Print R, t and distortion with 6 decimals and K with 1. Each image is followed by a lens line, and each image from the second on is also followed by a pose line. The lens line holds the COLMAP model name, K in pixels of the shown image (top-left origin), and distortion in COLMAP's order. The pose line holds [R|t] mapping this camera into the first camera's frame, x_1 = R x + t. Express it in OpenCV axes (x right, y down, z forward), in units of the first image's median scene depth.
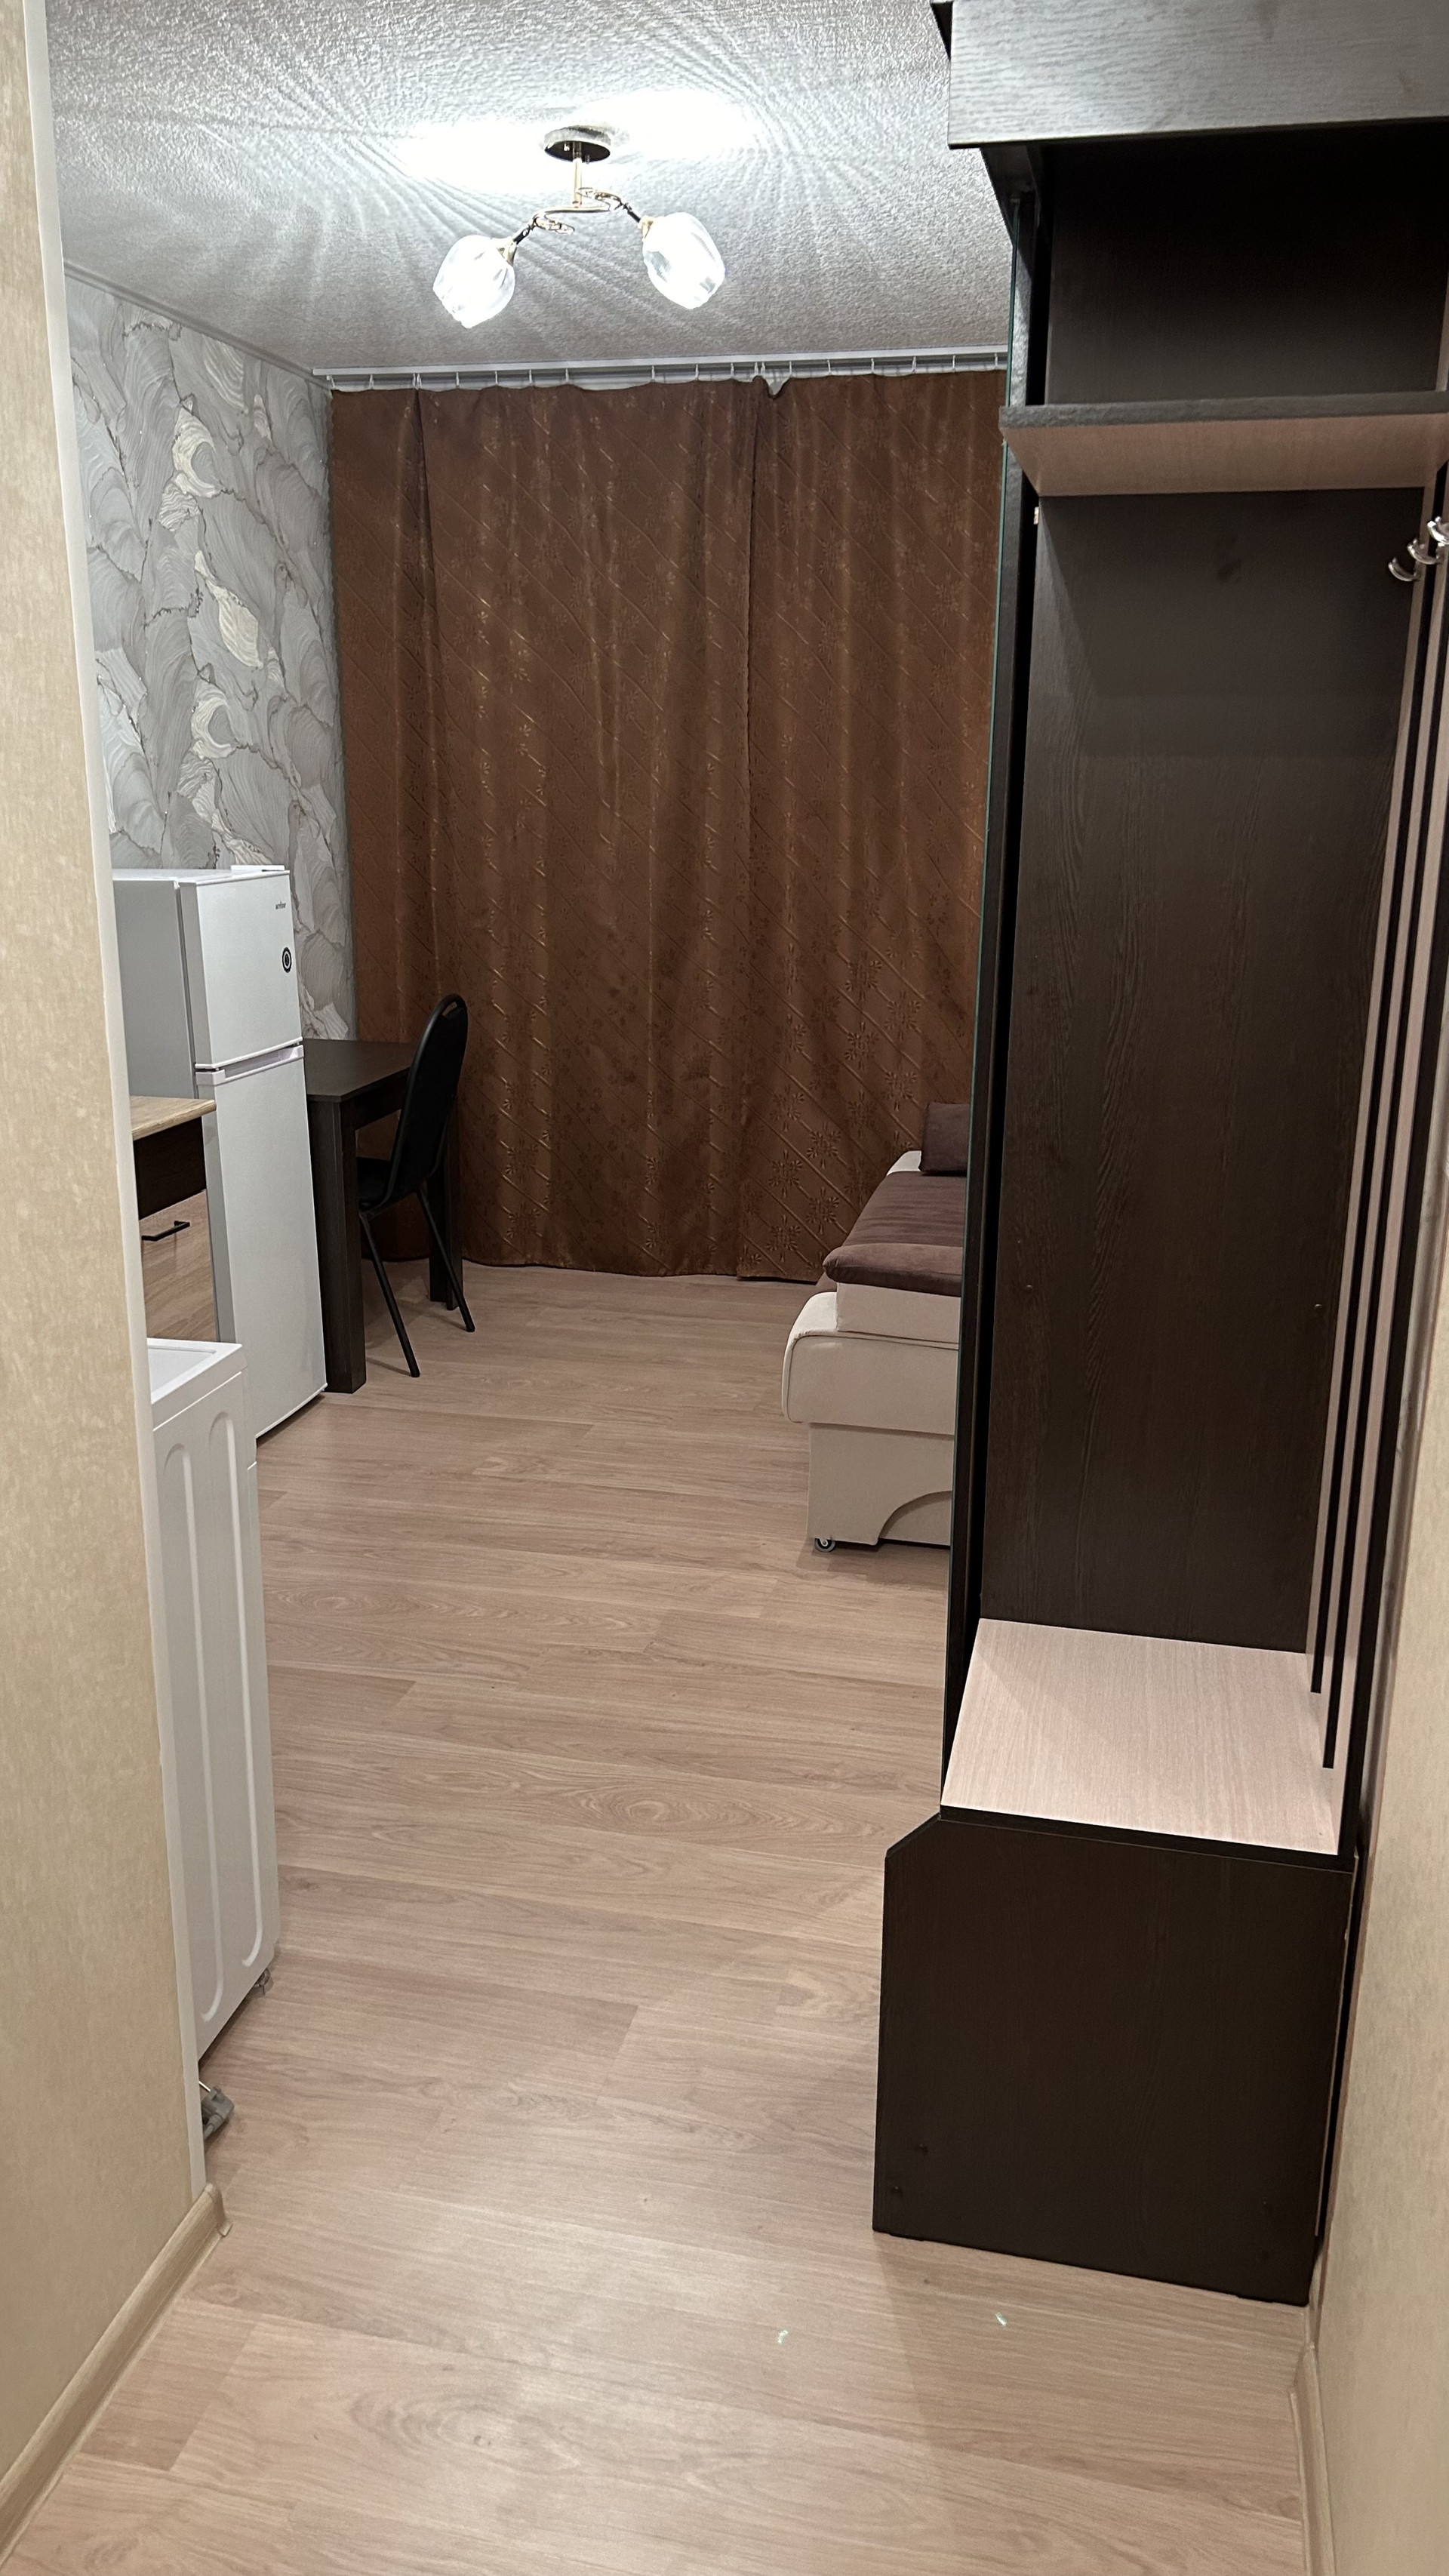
lens RADIAL K [[1934.3, 0, 724.3], [0, 1934.3, 1323.6], [0, 0, 1]] dist [0.005751, -0.005168]
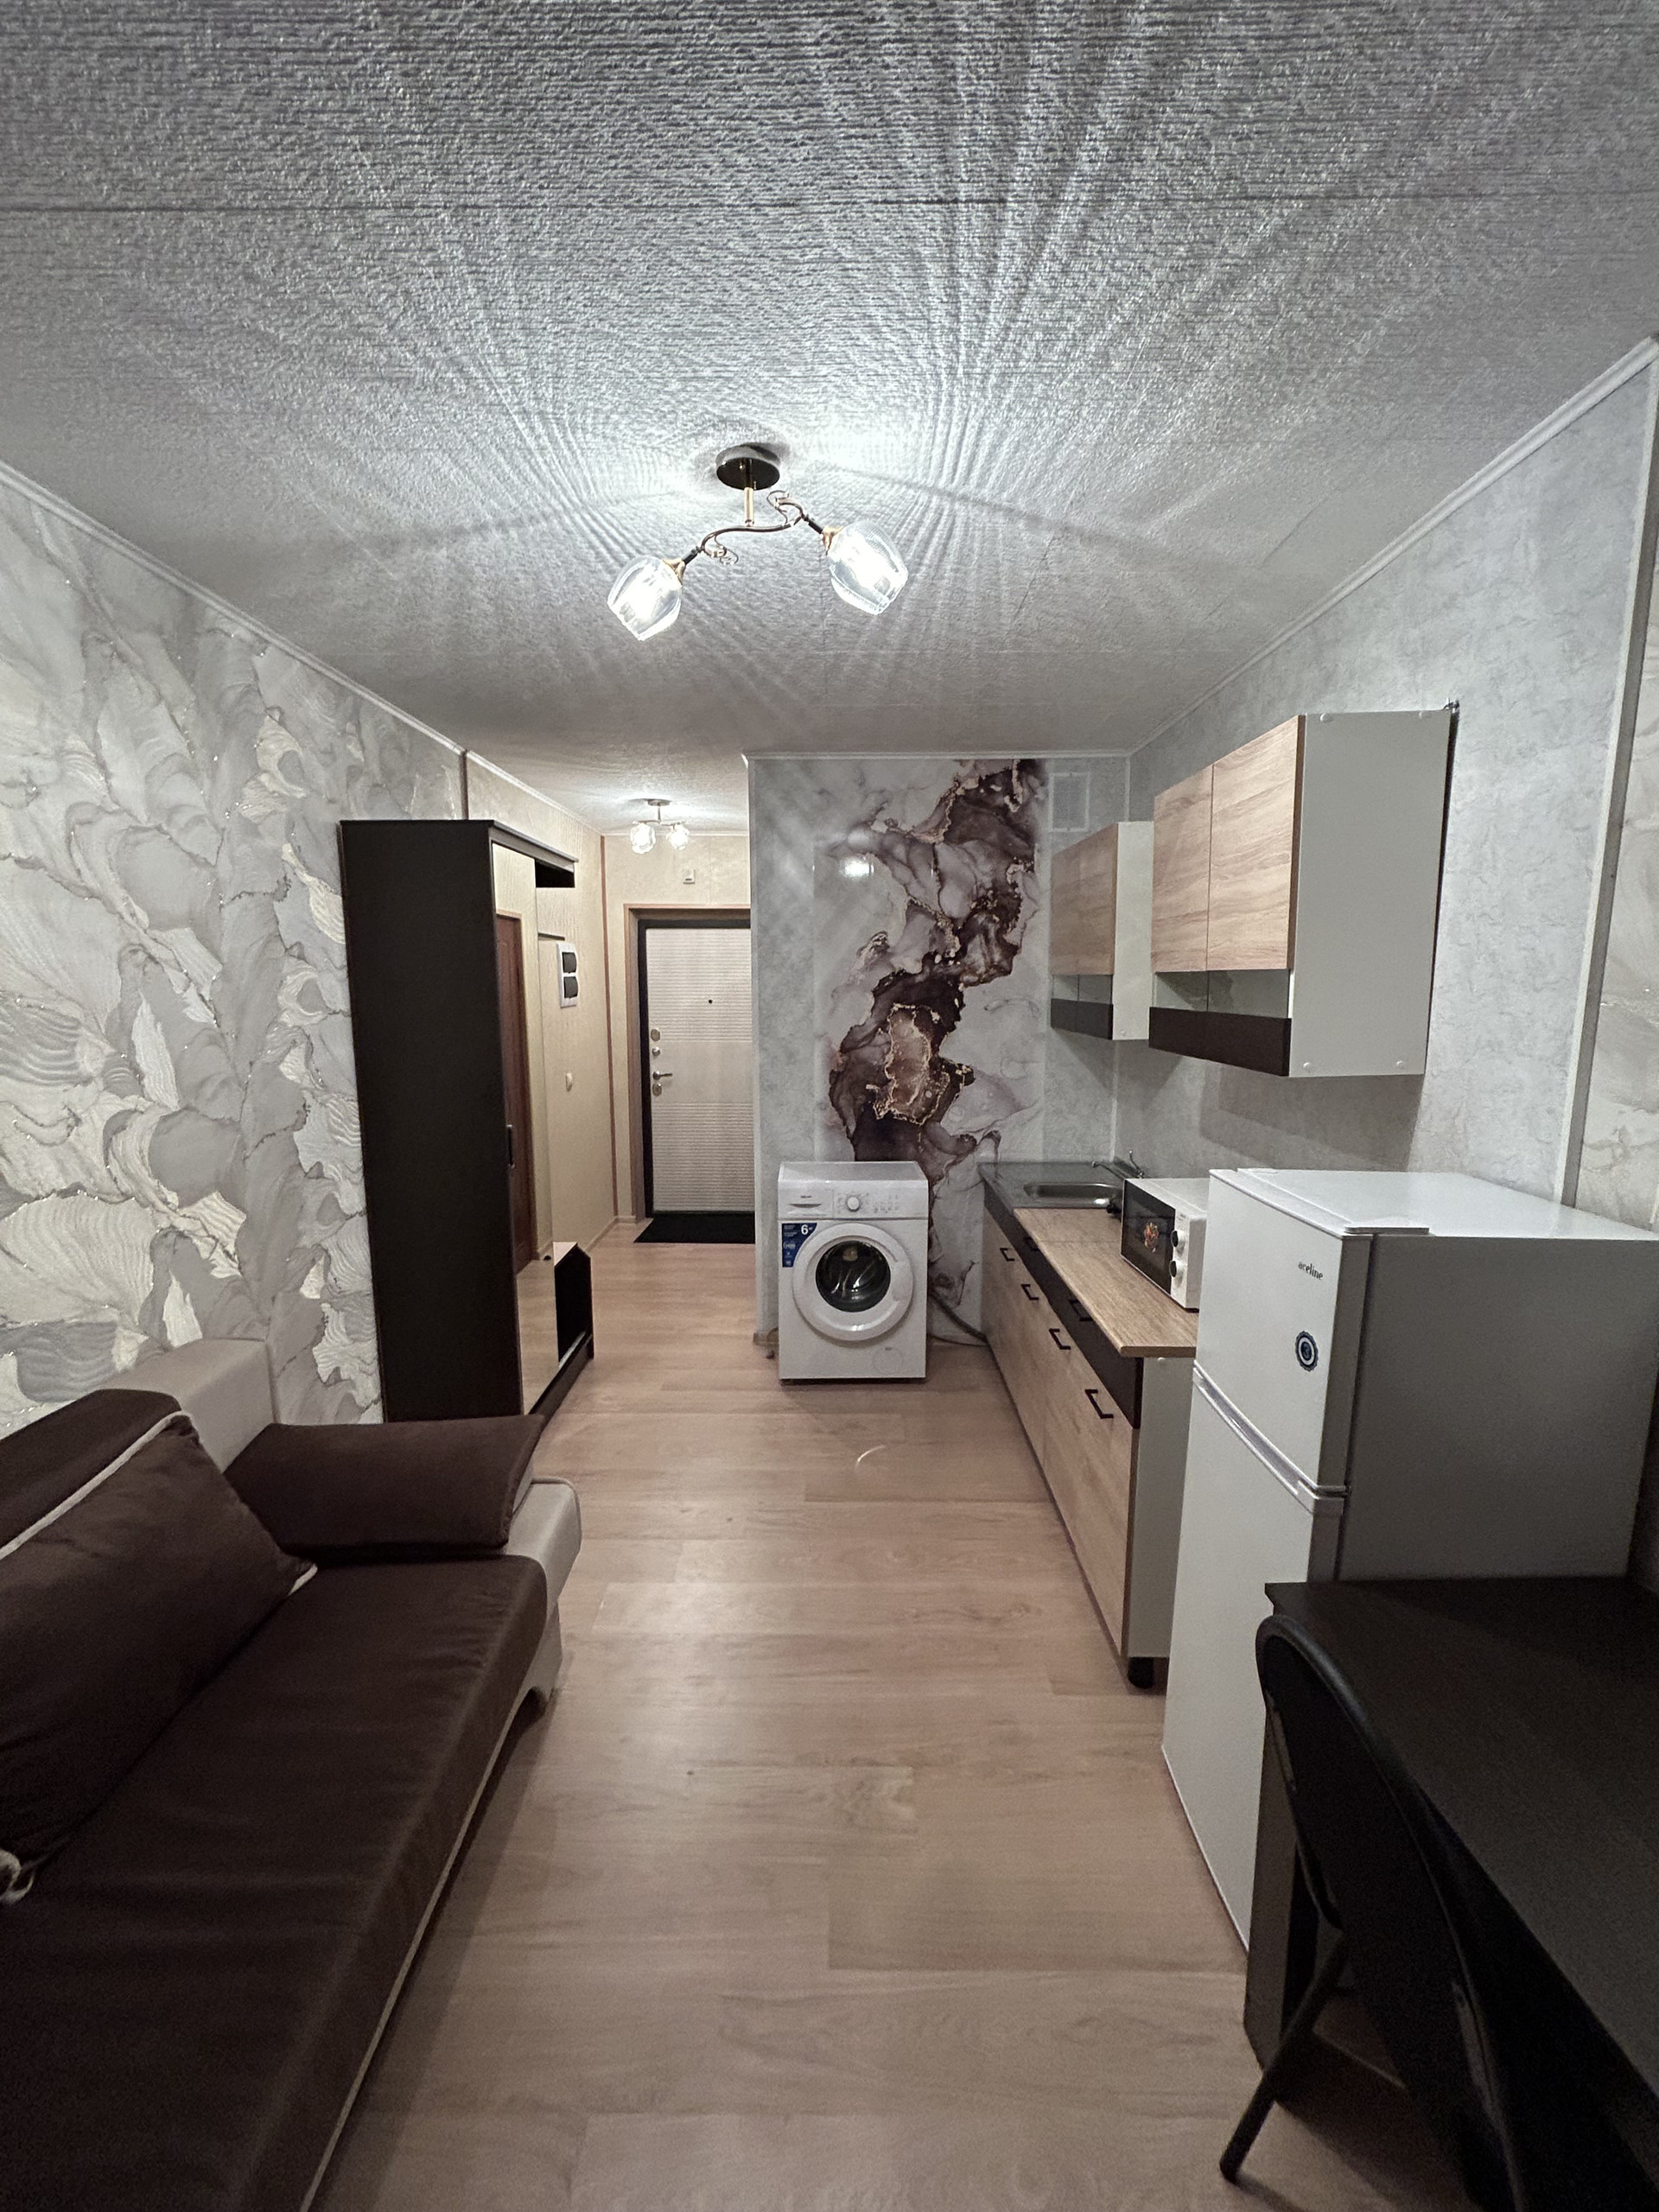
lens RADIAL K [[890.0, 0, 829.3], [0, 890.0, 1108.9], [0, 0, 1]] dist [-0.006414, 0.000142]
pose [[-0.976706, 0.022934, -0.213351, -0.006428], [-0.066484, 0.913001, 0.402503, -0.342584], [0.204021, 0.407311, -0.890209, 1.101241]]
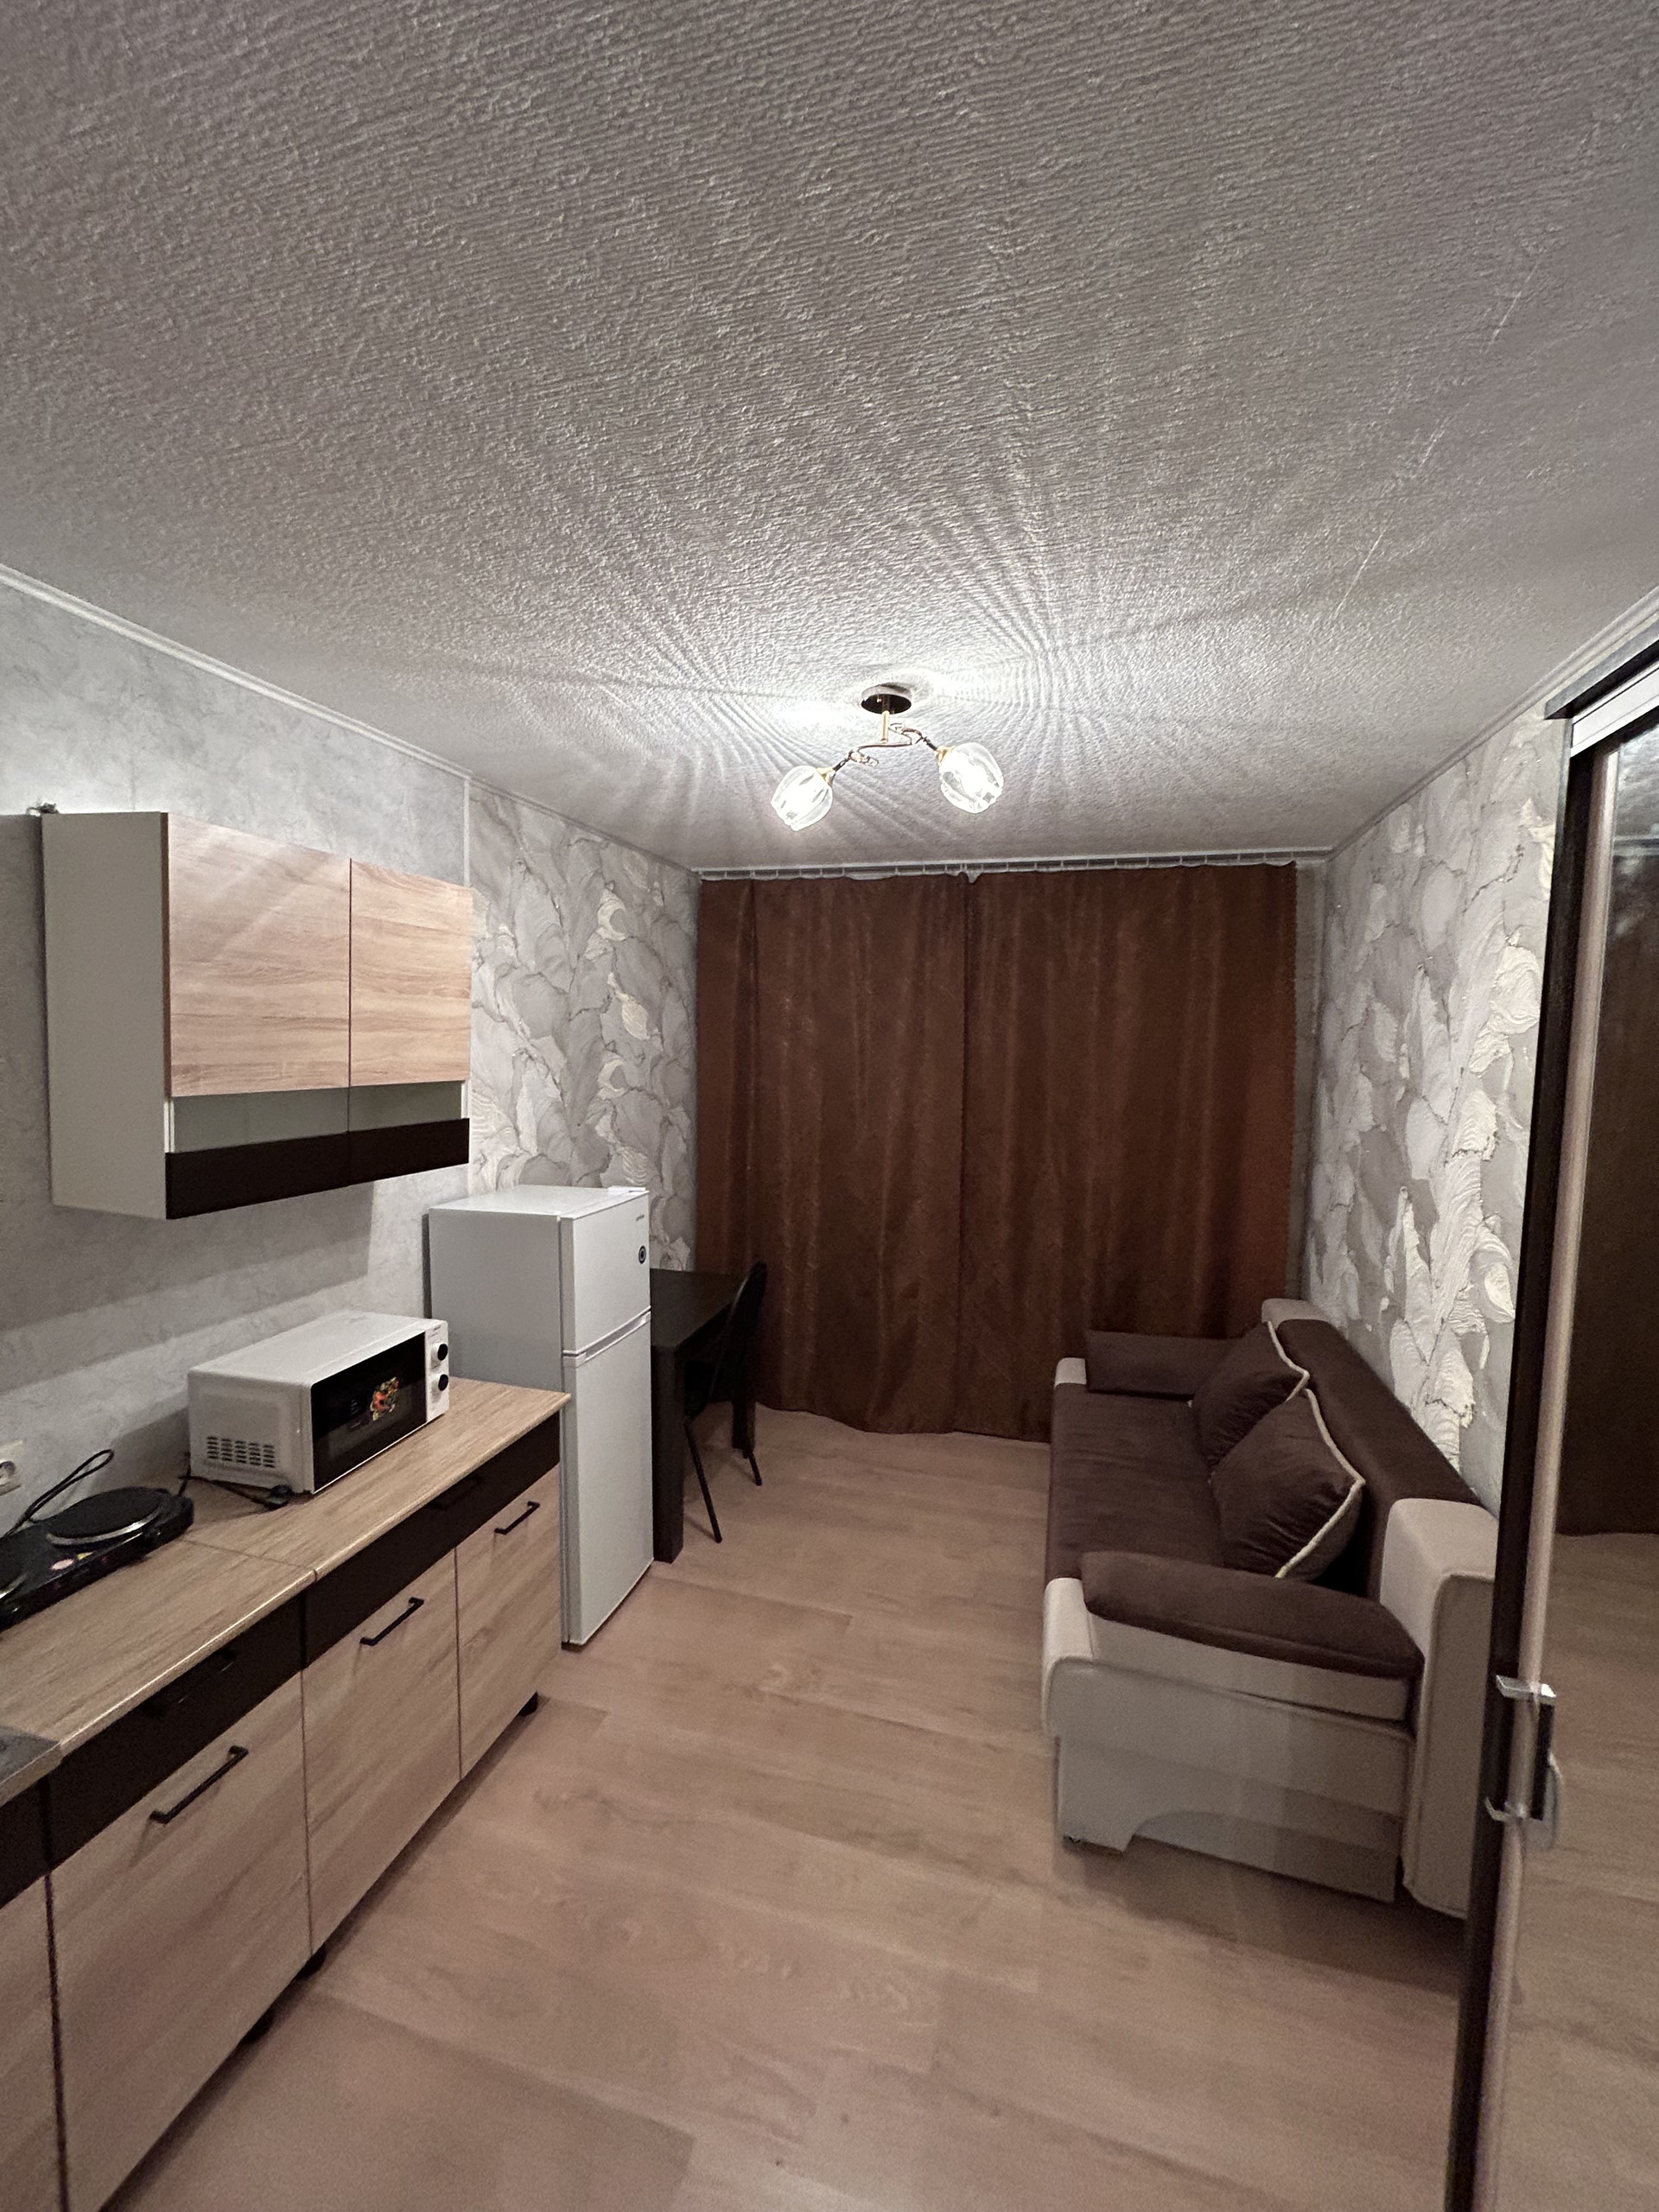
lens RADIAL K [[890.0, 0, 829.3], [0, 890.0, 1108.9], [0, 0, 1]] dist [-0.006414, 0.000142]
pose [[0.998480, 0.016525, -0.052576, -0.054985], [-0.026825, 0.979077, -0.201714, -0.152260], [0.048143, 0.202818, 0.978032, 0.329192]]
